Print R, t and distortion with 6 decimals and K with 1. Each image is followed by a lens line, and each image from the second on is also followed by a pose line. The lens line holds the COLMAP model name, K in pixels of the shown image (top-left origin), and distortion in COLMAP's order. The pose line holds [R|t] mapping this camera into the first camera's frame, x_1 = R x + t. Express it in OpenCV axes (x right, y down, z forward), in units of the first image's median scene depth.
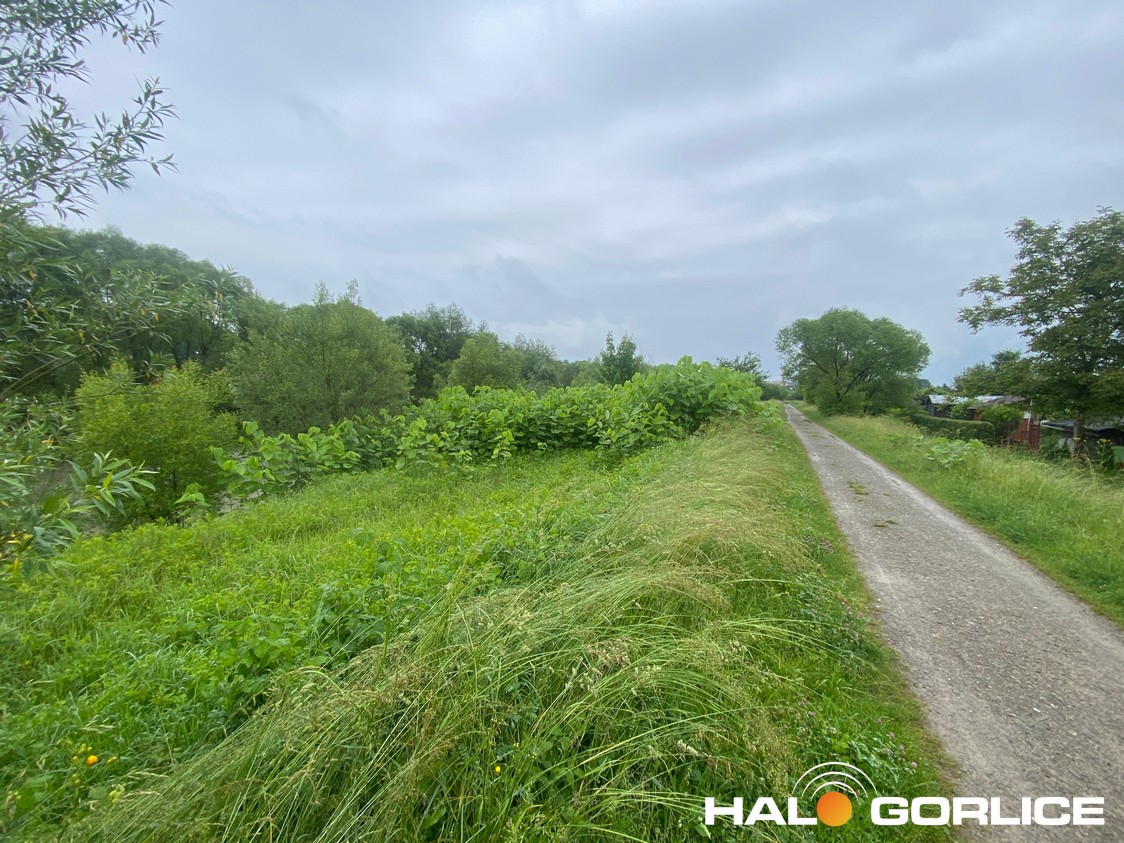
lens RADIAL K [[446.5, 0, 577.5], [0, 446.5, 419.3], [0, 0, 1]] dist [-0.016066, -0.001691]
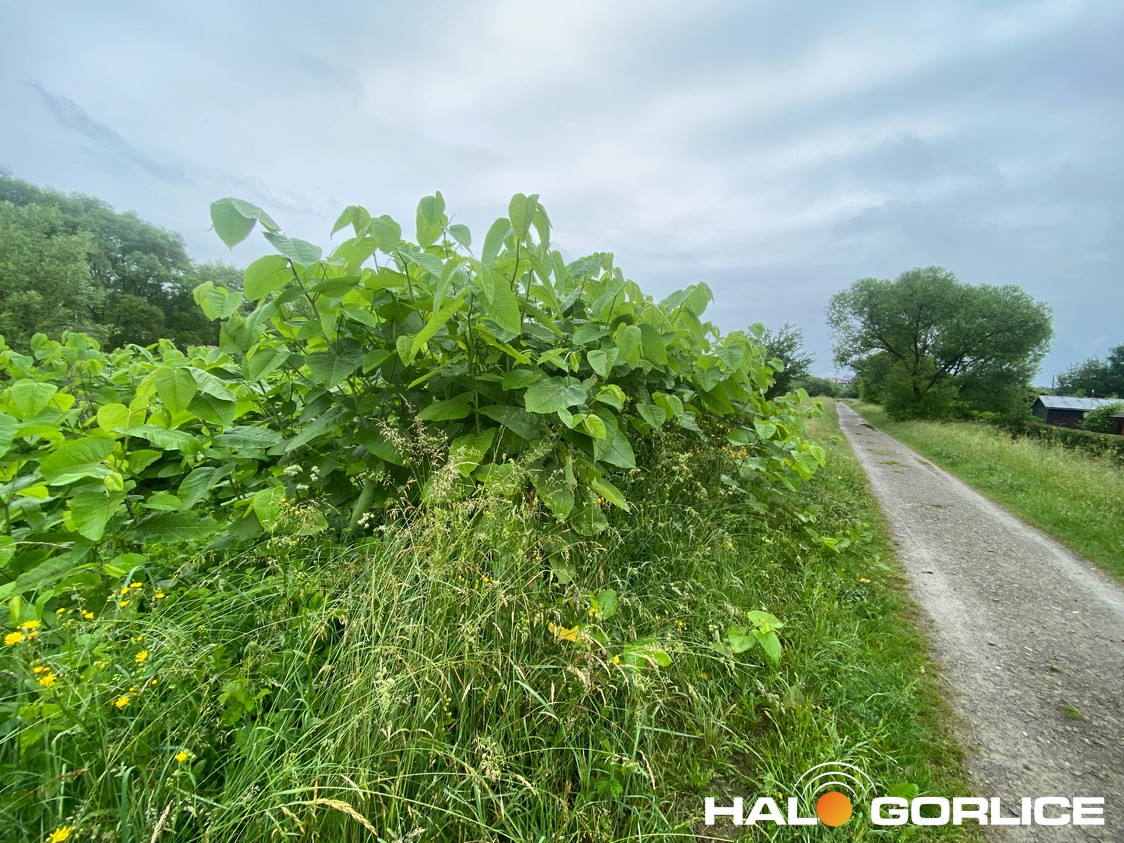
lens RADIAL K [[446.5, 0, 575.4], [0, 446.5, 415.2], [0, 0, 1]] dist [-0.016066, -0.001691]
pose [[0.995009, 0.032774, -0.094252, 0.123015], [-0.031758, 0.999420, 0.012254, -0.008568], [0.094599, -0.009200, 0.995473, 0.263907]]
